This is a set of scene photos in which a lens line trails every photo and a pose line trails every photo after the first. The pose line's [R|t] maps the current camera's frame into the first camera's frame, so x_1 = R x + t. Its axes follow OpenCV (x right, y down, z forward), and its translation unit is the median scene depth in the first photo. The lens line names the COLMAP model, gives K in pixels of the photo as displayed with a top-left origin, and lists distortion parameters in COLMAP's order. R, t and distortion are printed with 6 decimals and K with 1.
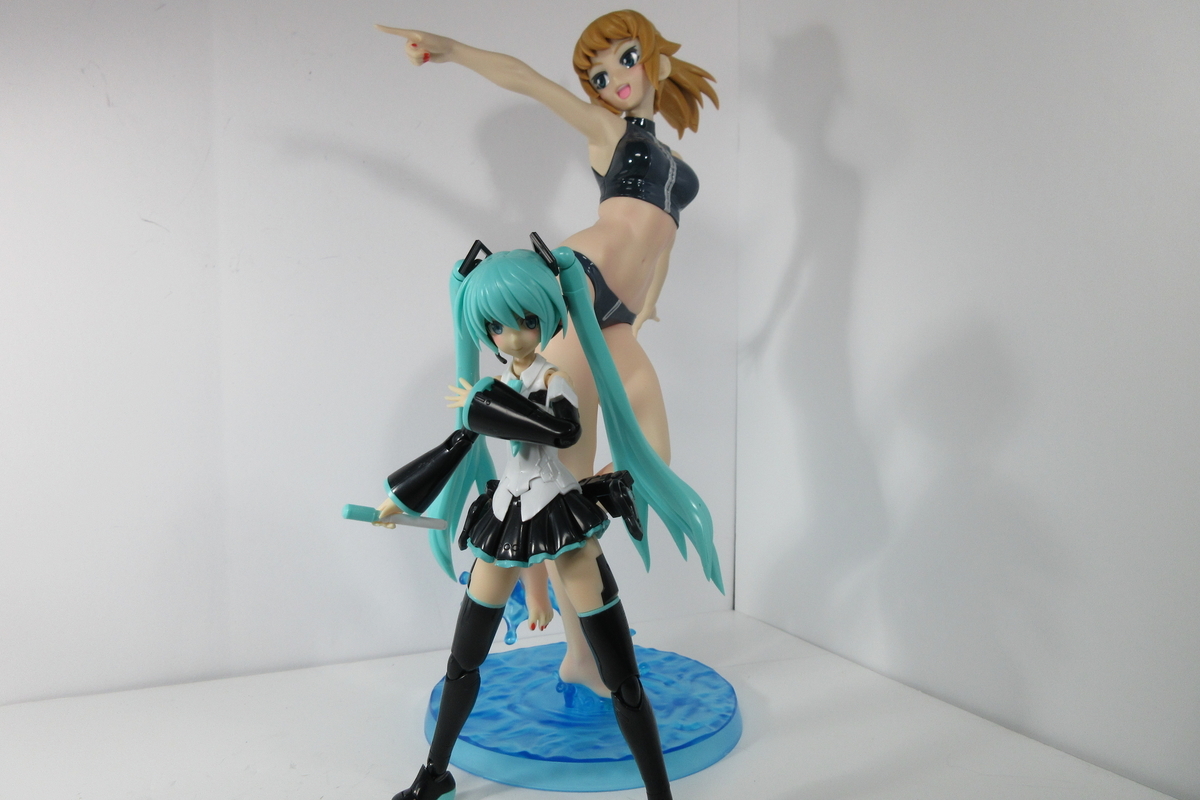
lens RADIAL K [[895.7, 0, 600.8], [0, 895.7, 395.1], [0, 0, 1]] dist [0.002203, 0.000237]
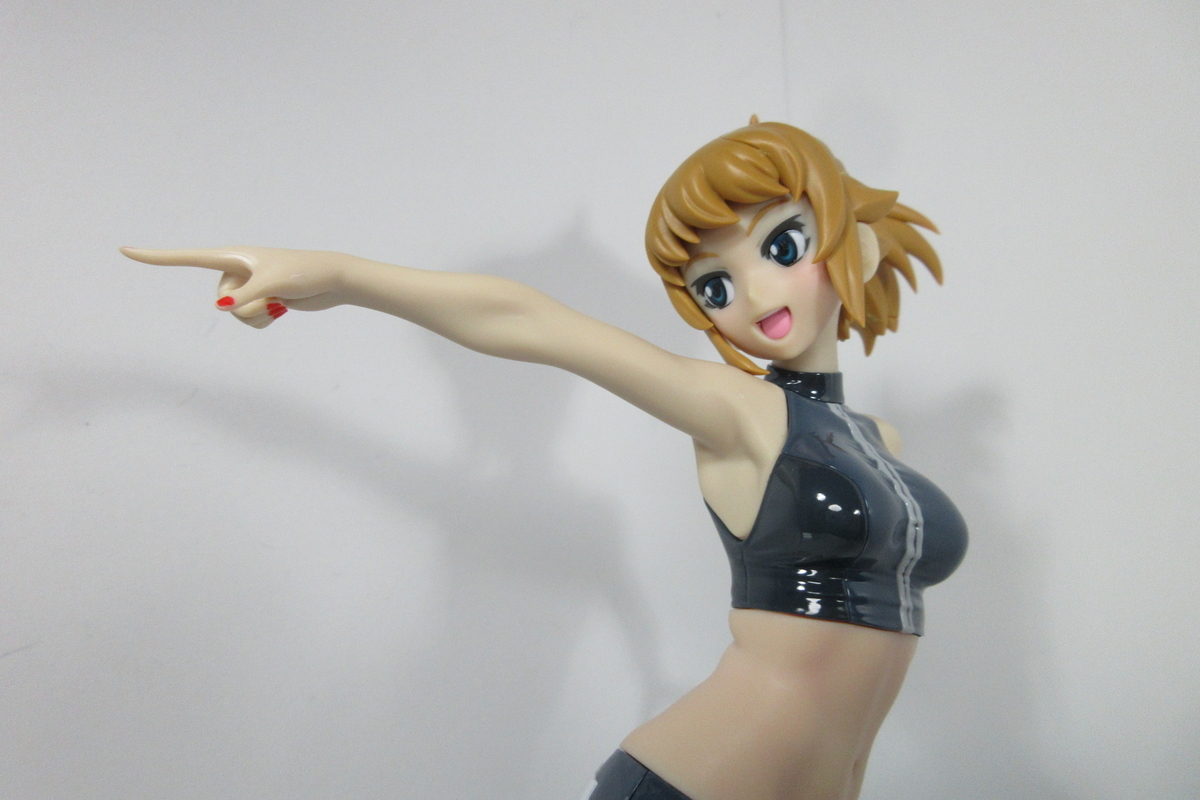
lens RADIAL K [[895.7, 0, 607.6], [0, 895.7, 400.7], [0, 0, 1]] dist [0.002203, 0.000237]
pose [[0.997306, -0.051766, -0.051978, -0.032076], [0.052271, 0.998598, 0.008388, -0.309798], [0.051471, -0.011083, 0.998613, 0.578462]]
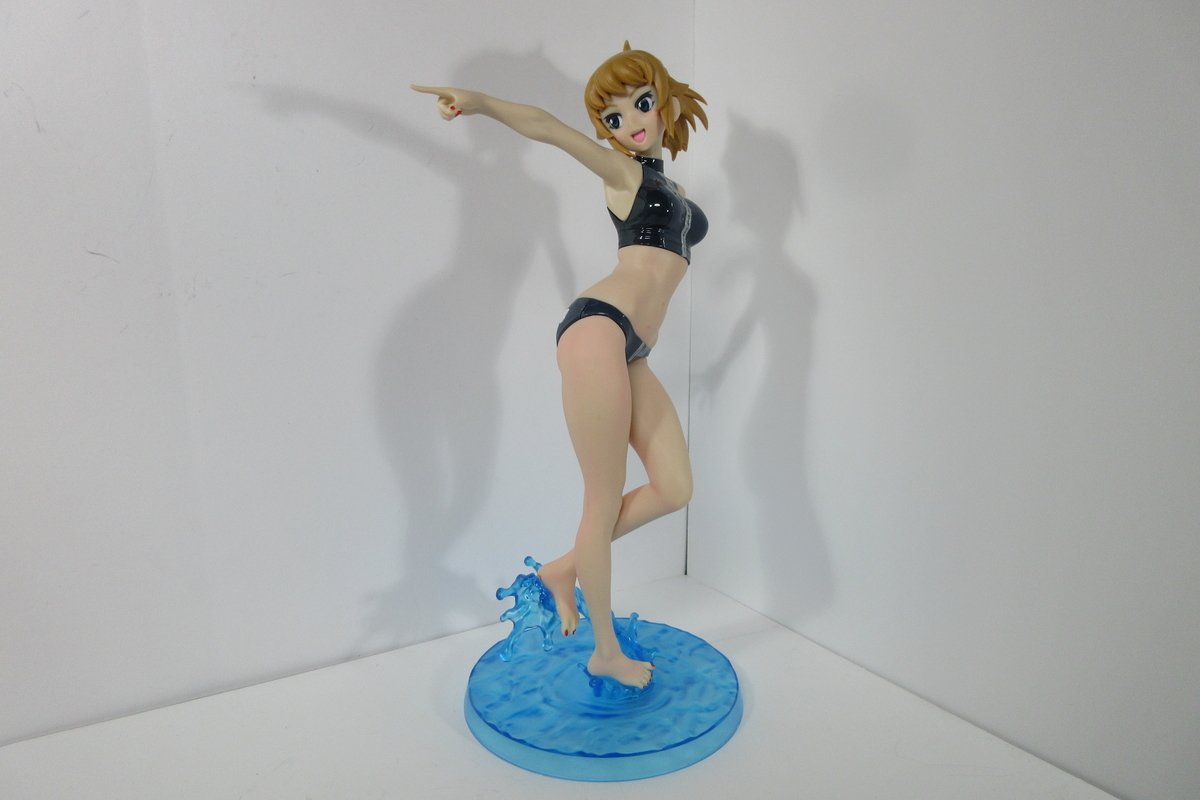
lens RADIAL K [[895.7, 0, 602.8], [0, 895.7, 403.4], [0, 0, 1]] dist [0.002203, 0.000237]
pose [[0.986628, -0.042048, 0.157471, -0.191607], [0.017343, 0.987749, 0.155086, -0.193592], [-0.162063, -0.150281, 0.975270, -0.051844]]
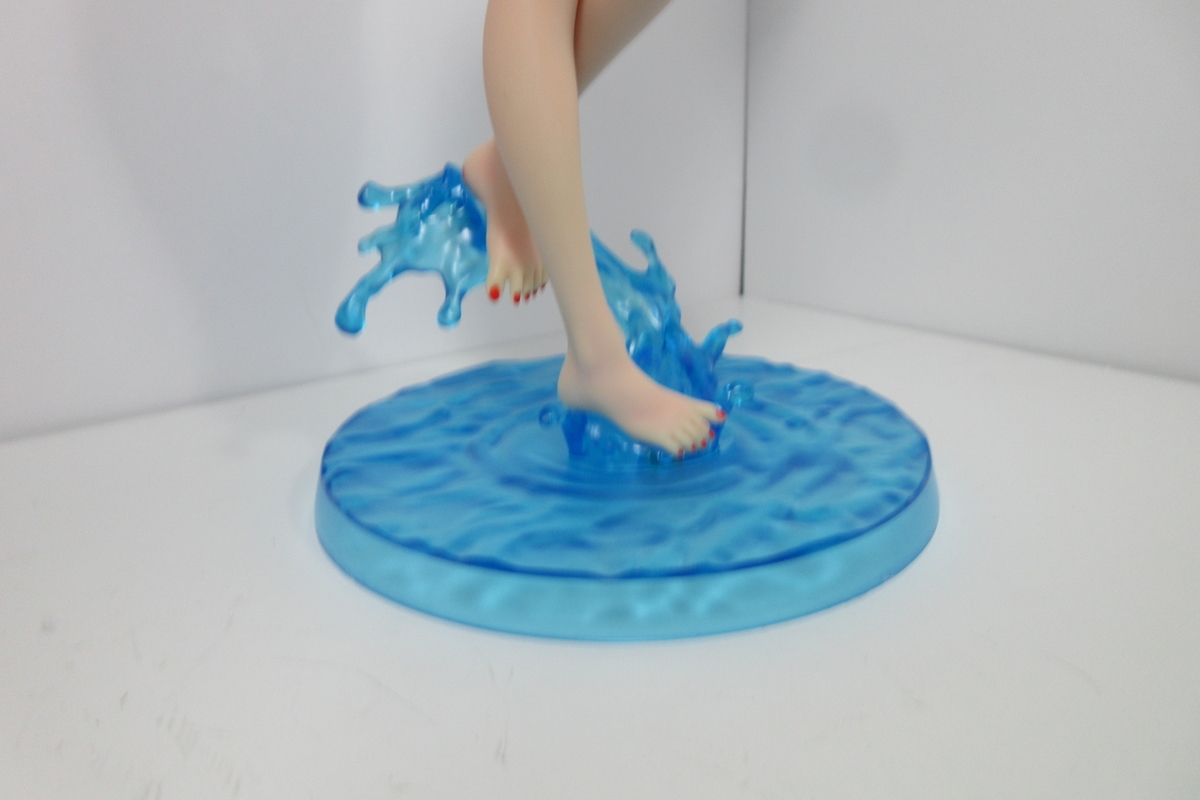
lens RADIAL K [[895.7, 0, 597.6], [0, 895.7, 396.9], [0, 0, 1]] dist [0.002203, 0.000237]
pose [[0.965379, 0.050648, -0.255887, 0.104597], [0.021905, 0.961763, 0.273004, 0.178131], [0.259930, -0.269158, 0.927357, 0.540628]]
